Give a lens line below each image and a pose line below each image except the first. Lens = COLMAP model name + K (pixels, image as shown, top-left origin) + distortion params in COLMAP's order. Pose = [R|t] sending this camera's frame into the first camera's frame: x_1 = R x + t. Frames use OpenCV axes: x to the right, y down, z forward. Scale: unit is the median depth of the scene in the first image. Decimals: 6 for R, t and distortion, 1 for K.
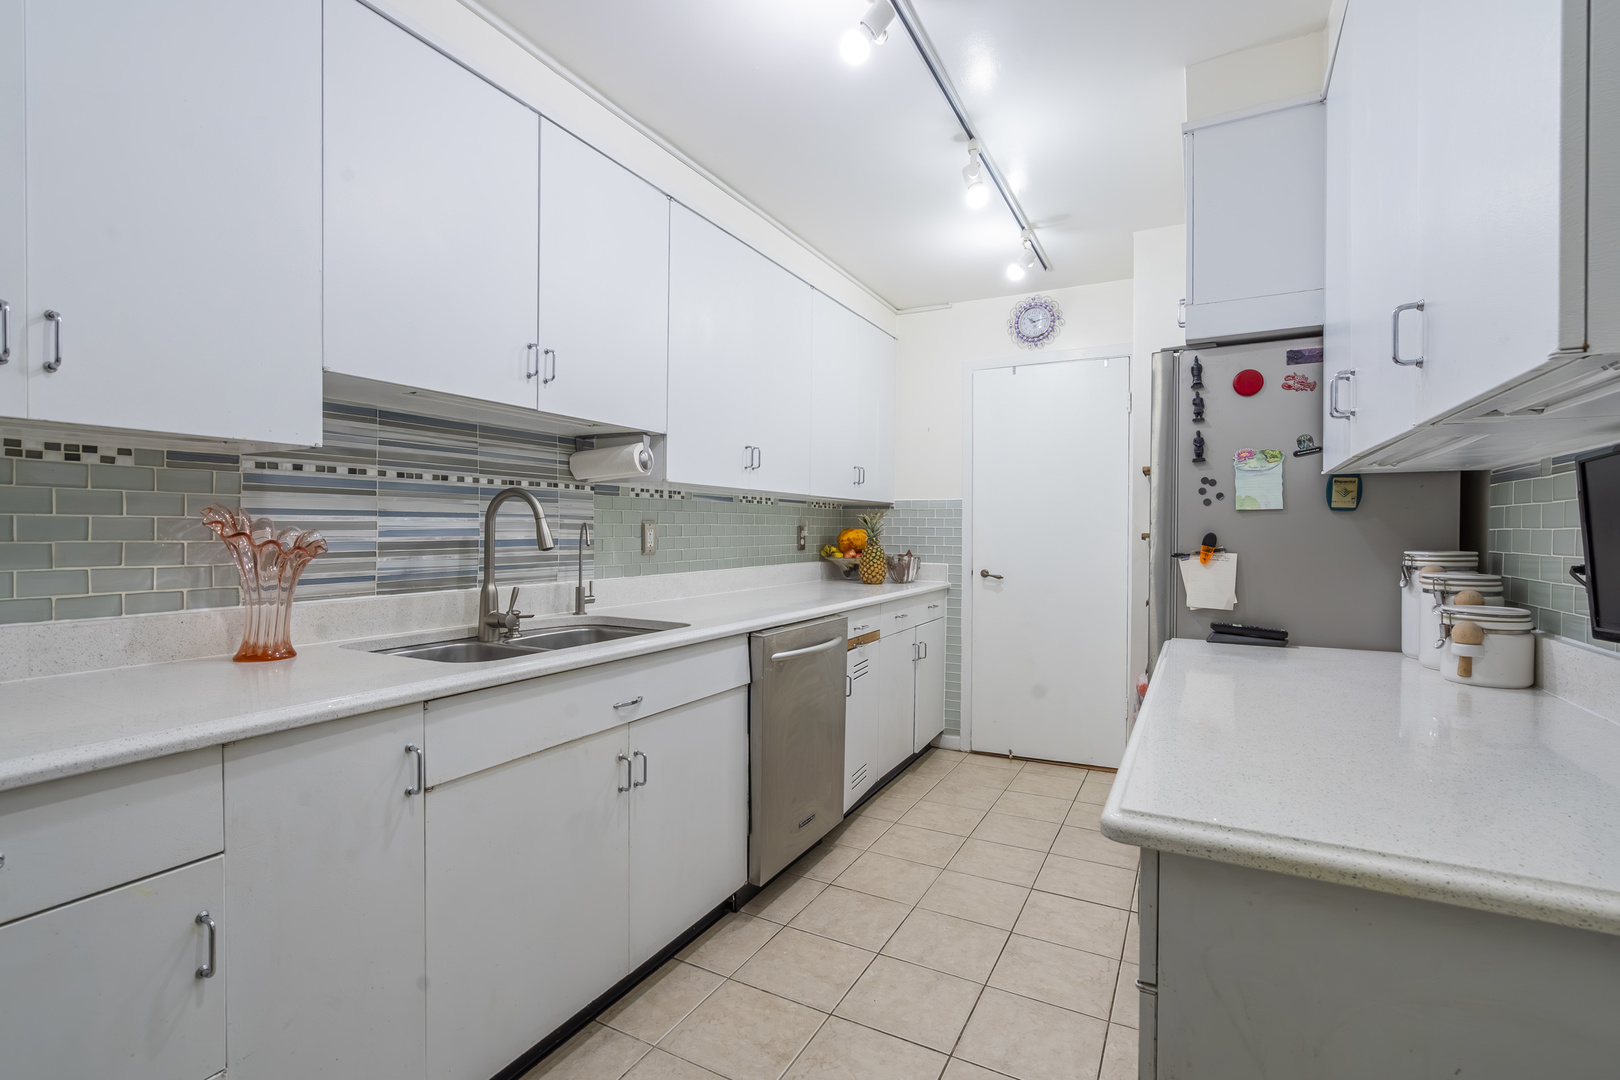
lens RADIAL K [[743.0, 0, 808.3], [0, 743.0, 540.0], [0, 0, 1]] dist [-0.007002, 0.002756]
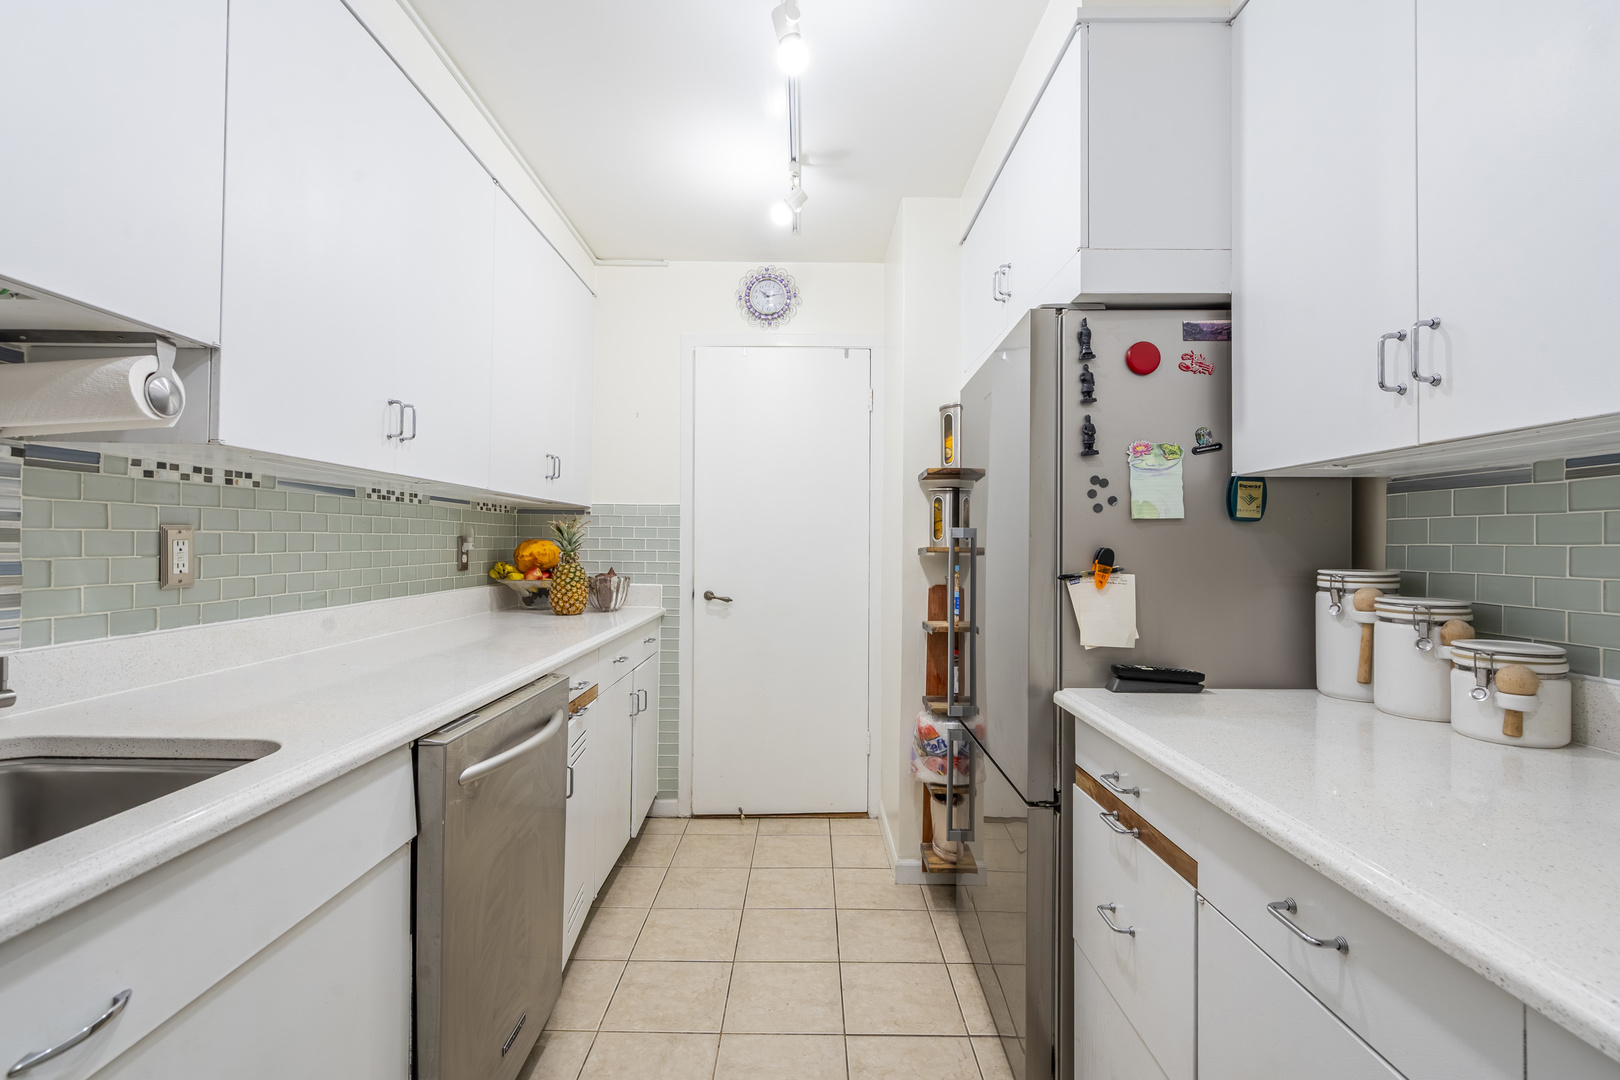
lens RADIAL K [[743.0, 0, 815.3], [0, 743.0, 540.0], [0, 0, 1]] dist [-0.007002, 0.002756]
pose [[0.884795, 0.003525, 0.465967, -0.070758], [0.003358, 0.999897, -0.013940, -0.007167], [-0.465968, 0.013899, 0.884692, 0.390261]]
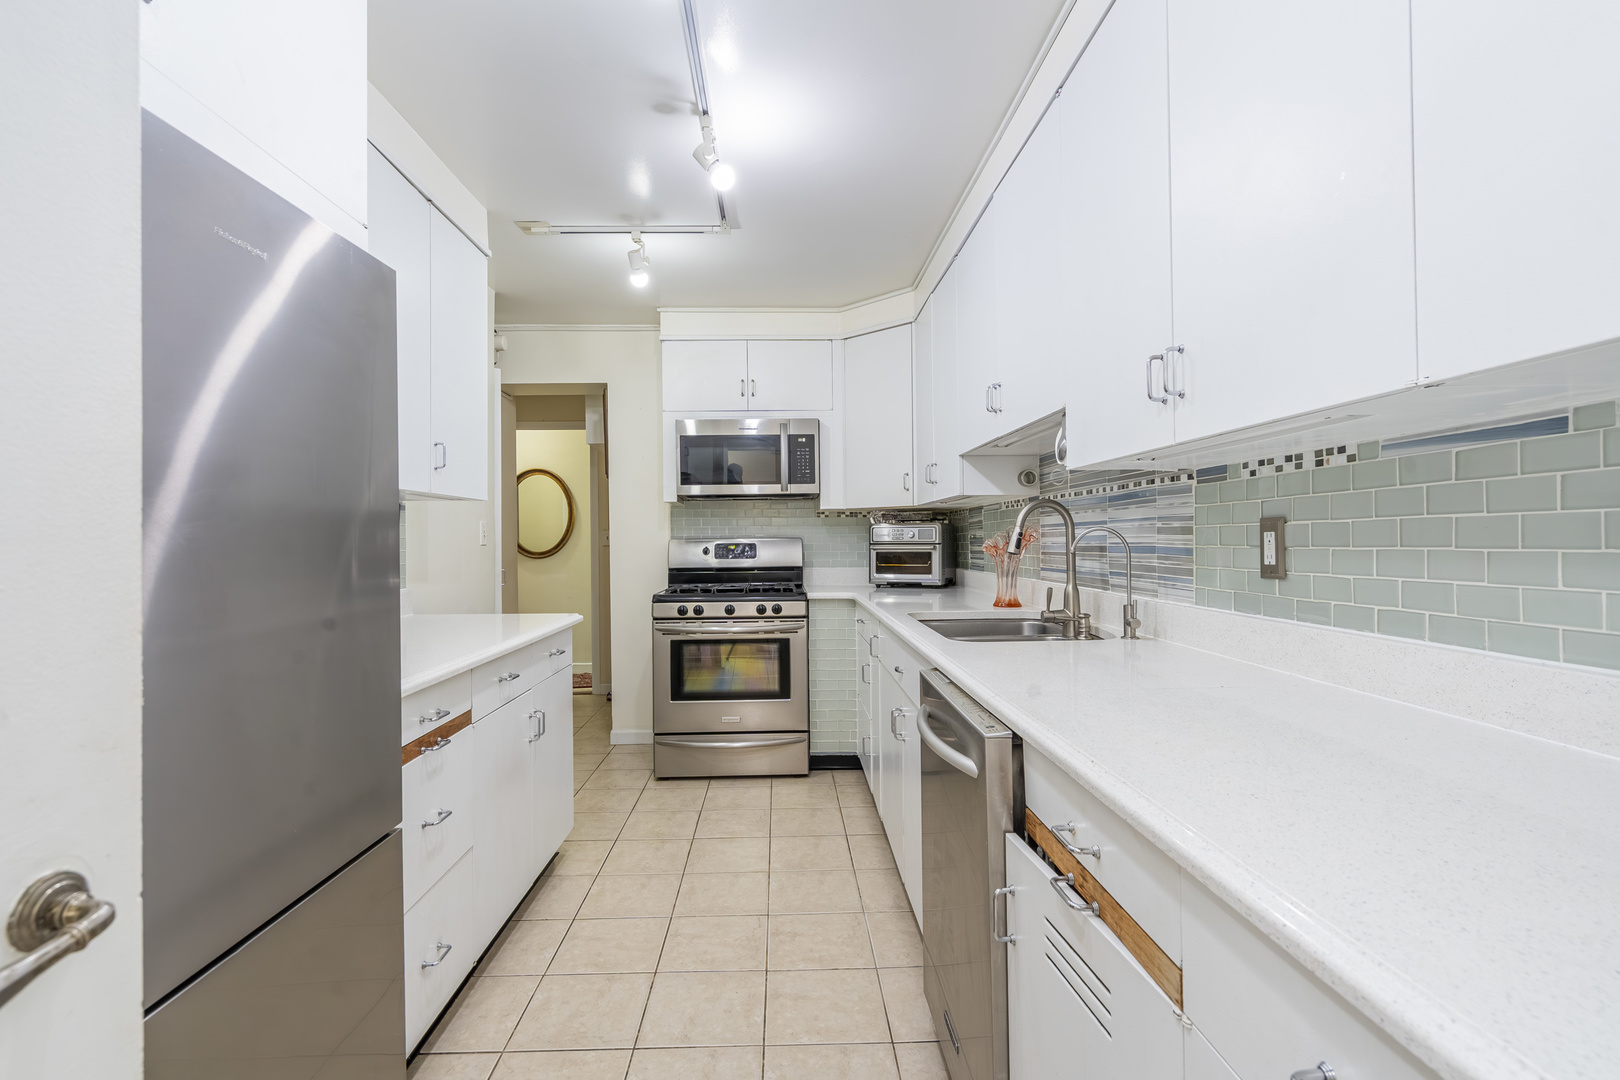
lens RADIAL K [[743.0, 0, 807.2], [0, 743.0, 534.2], [0, 0, 1]] dist [-0.007002, 0.002756]
pose [[-0.865241, 0.003240, -0.501346, 0.418357], [0.002281, 0.999994, 0.002526, -0.018371], [0.501352, 0.001042, -0.865243, 1.557203]]
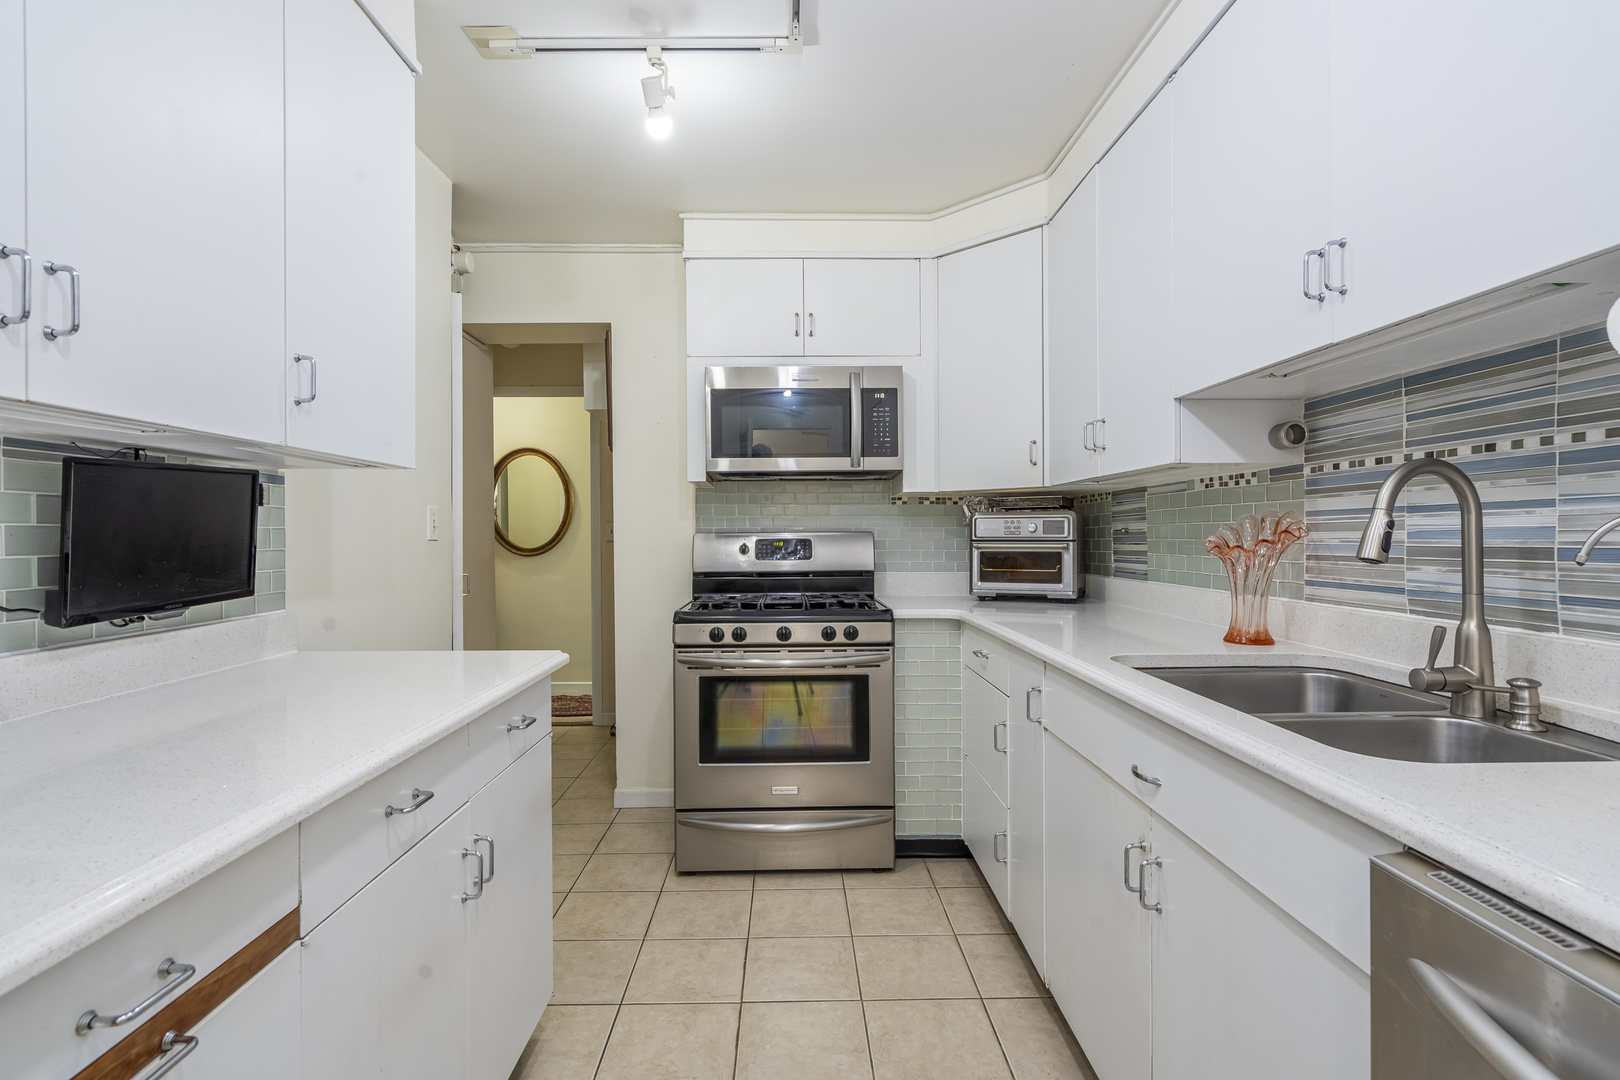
lens RADIAL K [[796.3, 0, 818.3], [0, 796.3, 534.7], [0, 0, 1]] dist [-0.001219, -0.000173]
pose [[-0.870571, 0.003172, -0.492033, 0.279235], [-0.001885, 0.999950, 0.009781, -0.012000], [0.492039, 0.009442, -0.870522, 1.063243]]
